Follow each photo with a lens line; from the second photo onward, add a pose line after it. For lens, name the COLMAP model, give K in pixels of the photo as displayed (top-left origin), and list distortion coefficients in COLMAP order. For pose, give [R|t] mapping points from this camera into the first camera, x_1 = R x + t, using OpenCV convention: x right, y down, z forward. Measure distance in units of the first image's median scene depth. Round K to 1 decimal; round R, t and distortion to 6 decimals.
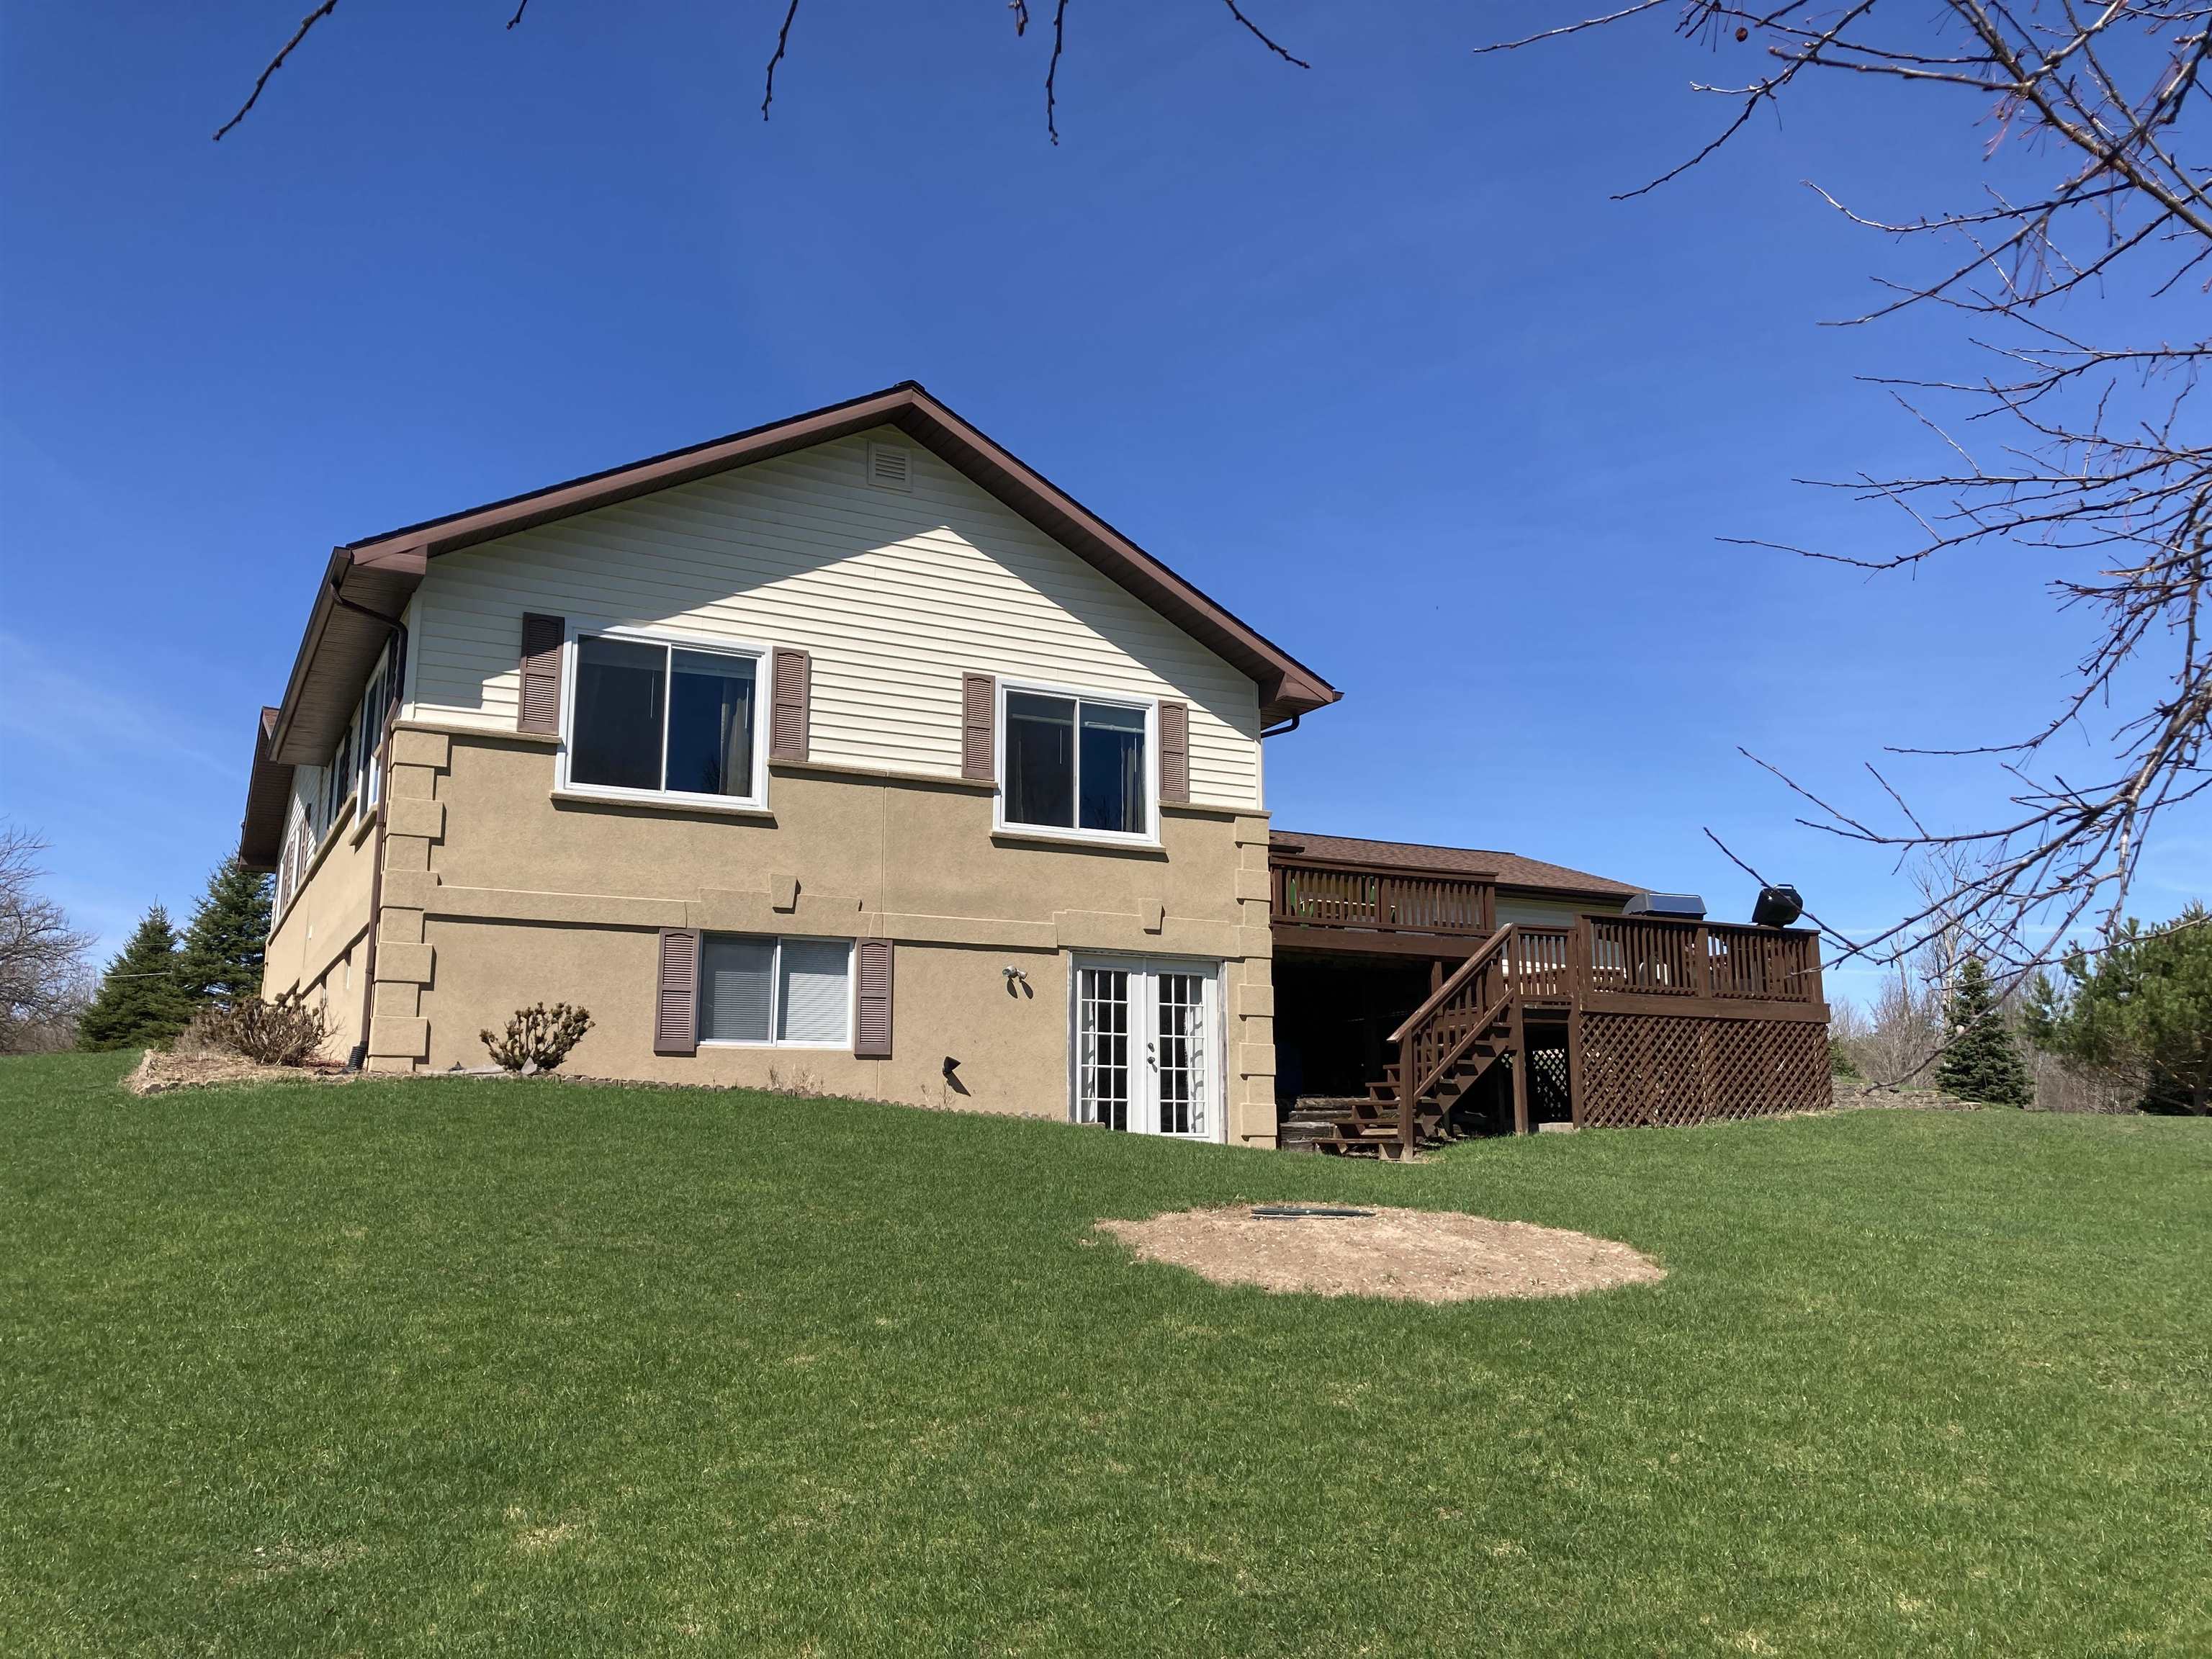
lens RADIAL K [[1787.9, 0, 1116.5], [0, 1787.9, 819.5], [0, 0, 1]] dist [0.056876, -0.081025]
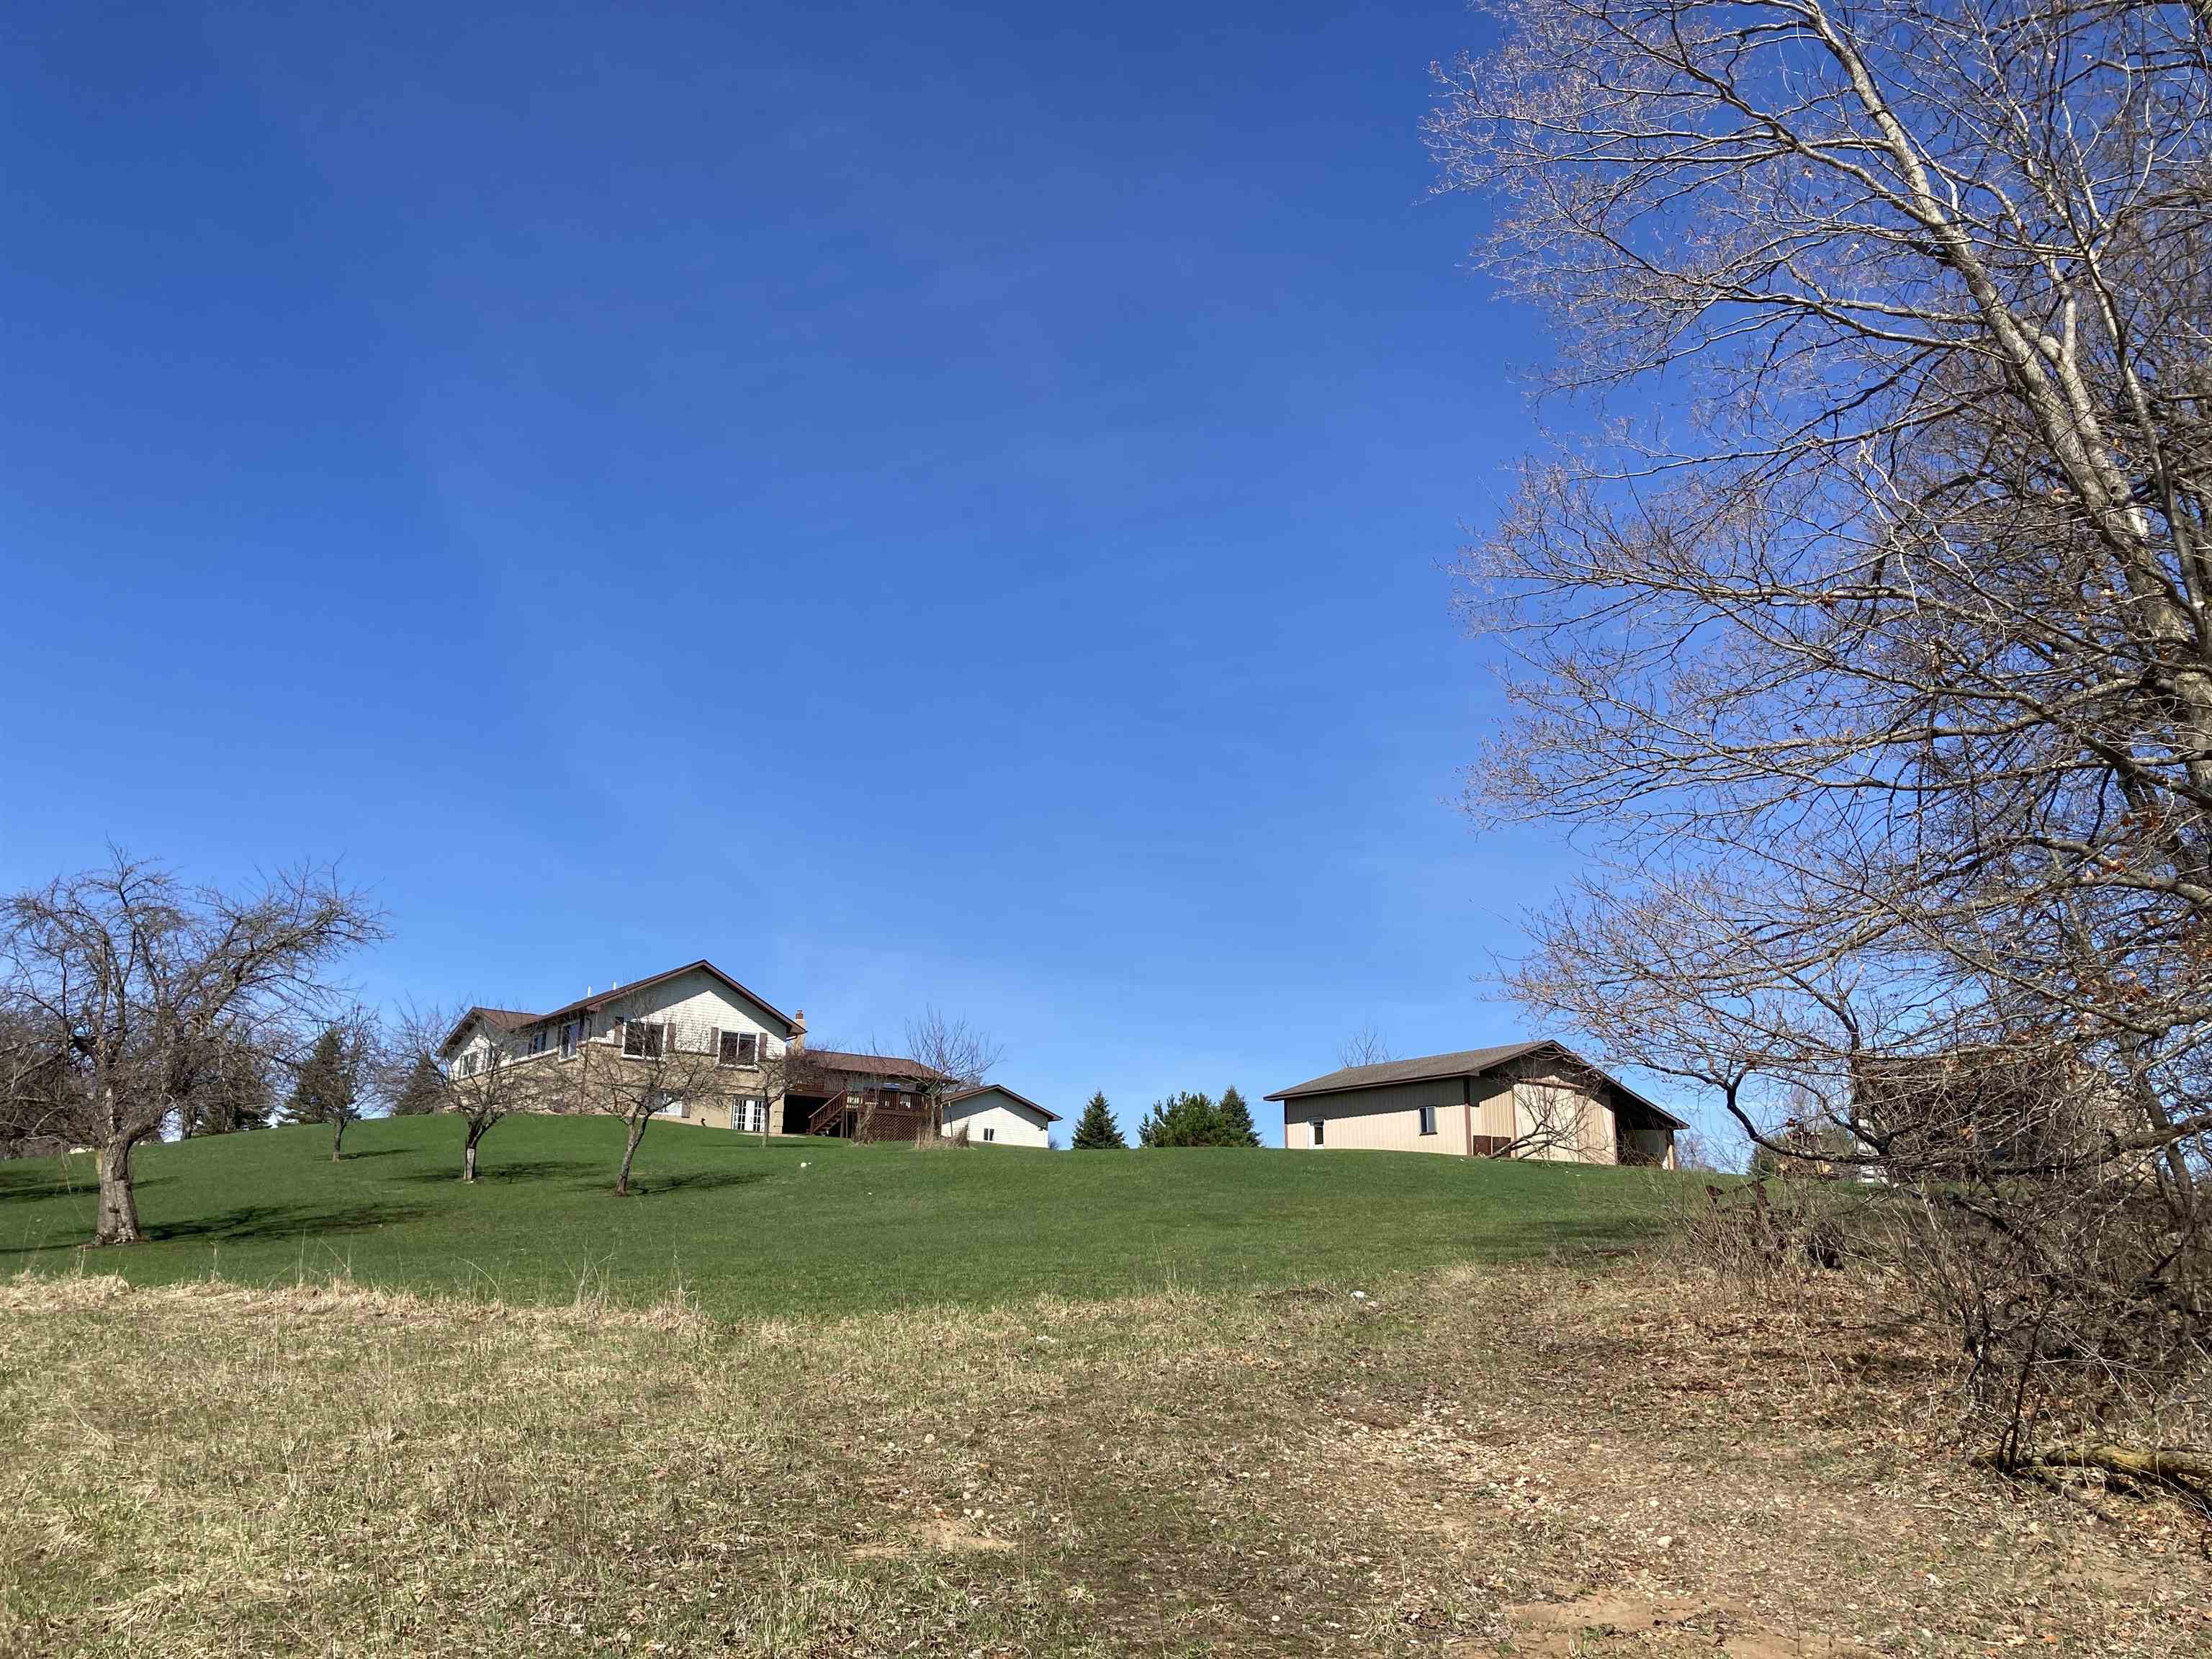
lens RADIAL K [[1787.9, 0, 1116.5], [0, 1787.9, 819.5], [0, 0, 1]] dist [0.056876, -0.081025]
pose [[0.981470, 0.049284, 0.185169, 0.043428], [-0.033666, 0.995677, -0.086562, -0.232657], [-0.188635, 0.078724, 0.978887, -3.344443]]
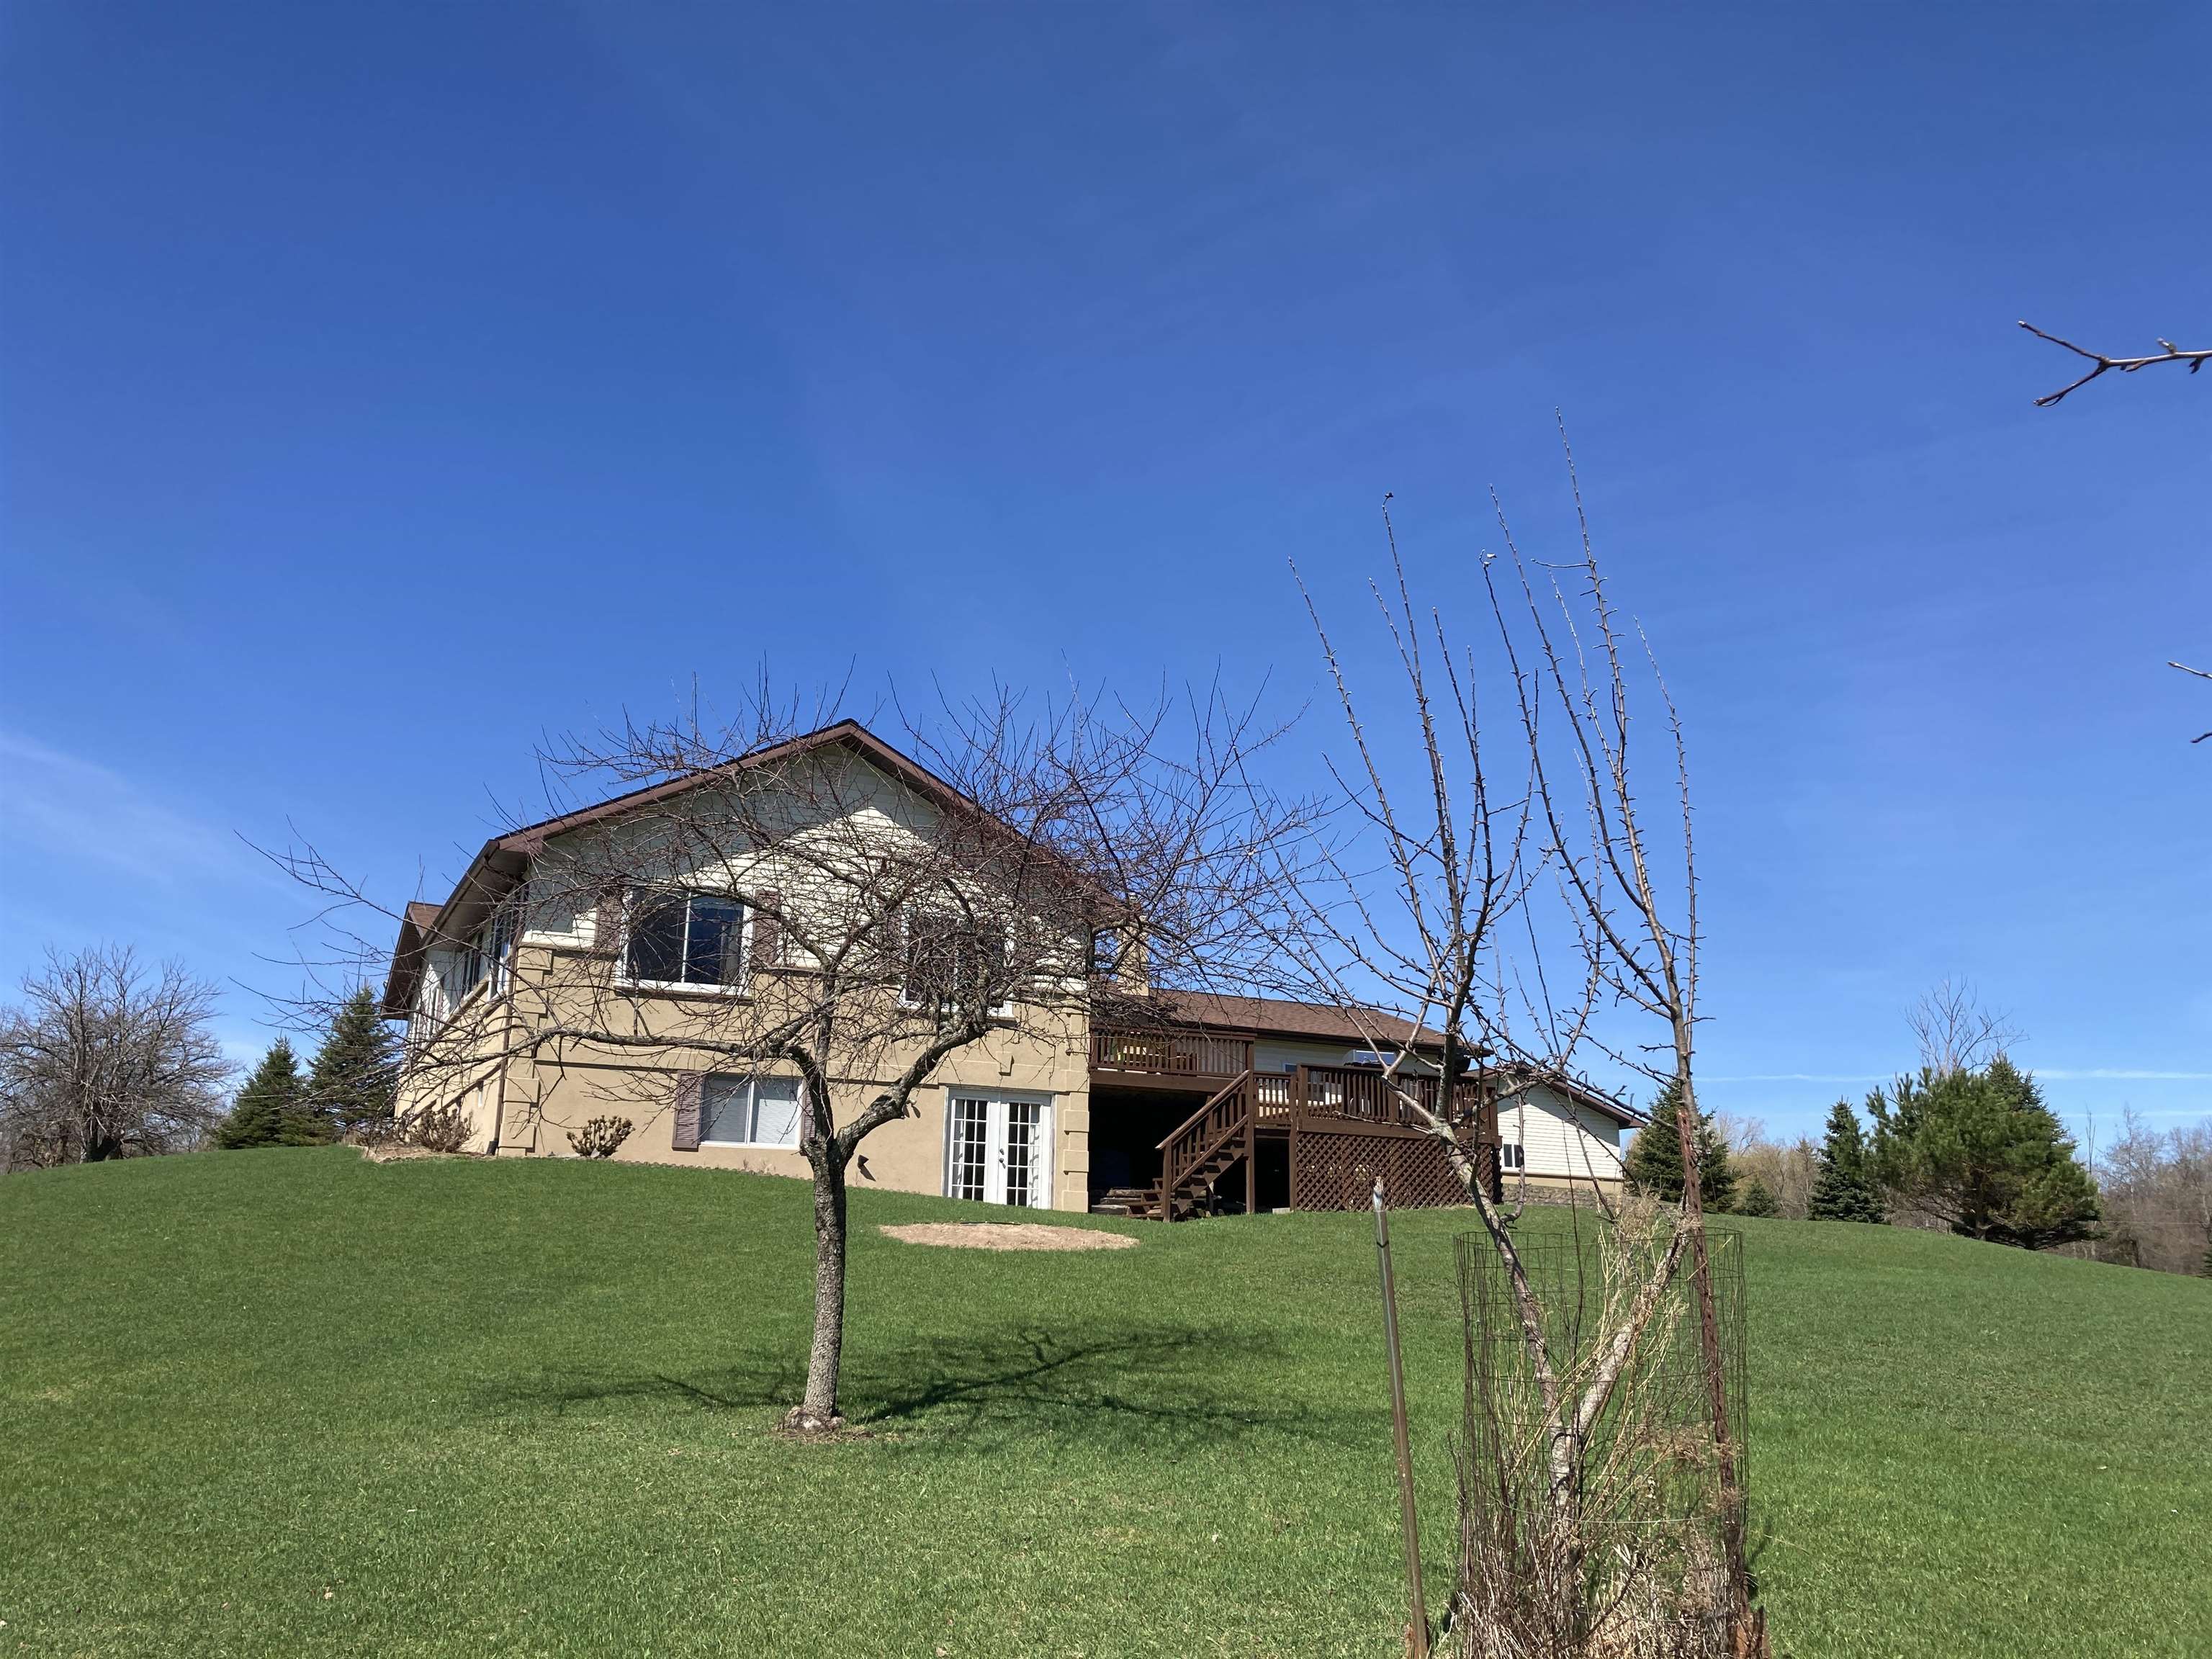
lens RADIAL K [[1787.9, 0, 1116.5], [0, 1787.9, 819.5], [0, 0, 1]] dist [0.056876, -0.081025]
pose [[0.999407, 0.007095, -0.033698, 0.165033], [-0.009512, 0.997350, -0.072122, -0.044053], [0.033097, 0.072400, 0.996826, -0.523585]]
